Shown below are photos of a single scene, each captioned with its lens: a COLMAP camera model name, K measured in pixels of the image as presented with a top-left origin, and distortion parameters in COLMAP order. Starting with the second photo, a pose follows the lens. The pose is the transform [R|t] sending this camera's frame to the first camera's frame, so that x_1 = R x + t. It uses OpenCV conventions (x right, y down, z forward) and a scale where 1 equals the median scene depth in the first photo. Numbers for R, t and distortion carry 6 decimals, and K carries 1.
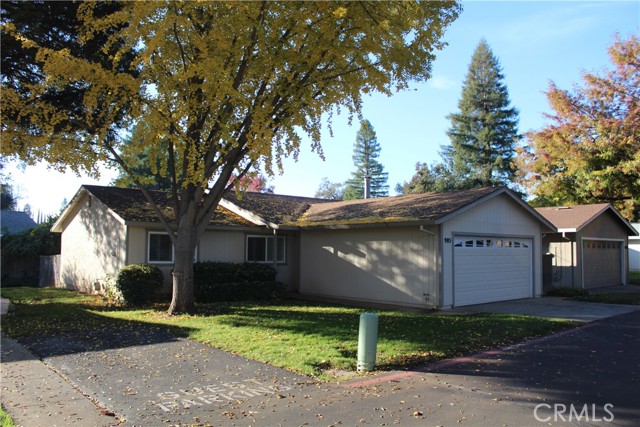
lens RADIAL K [[548.2, 0, 315.5], [0, 548.2, 213.7], [0, 0, 1]] dist [-0.134249, 0.010862]
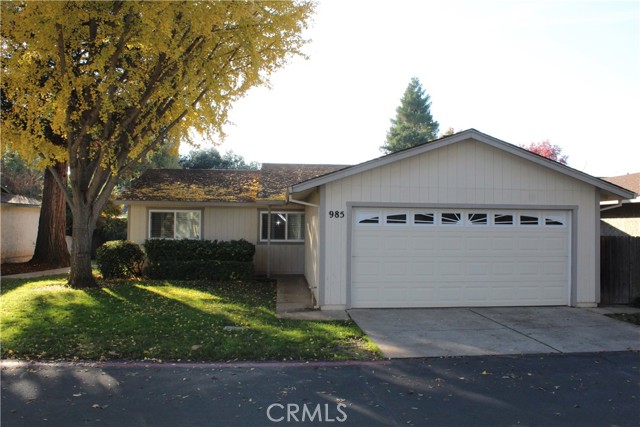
lens RADIAL K [[548.2, 0, 315.5], [0, 548.2, 213.7], [0, 0, 1]] dist [-0.134249, 0.010862]
pose [[0.777044, -0.013678, -0.629298, 0.612418], [0.040586, 0.998772, 0.028407, 0.023869], [0.628136, -0.047614, 0.776645, 0.380498]]
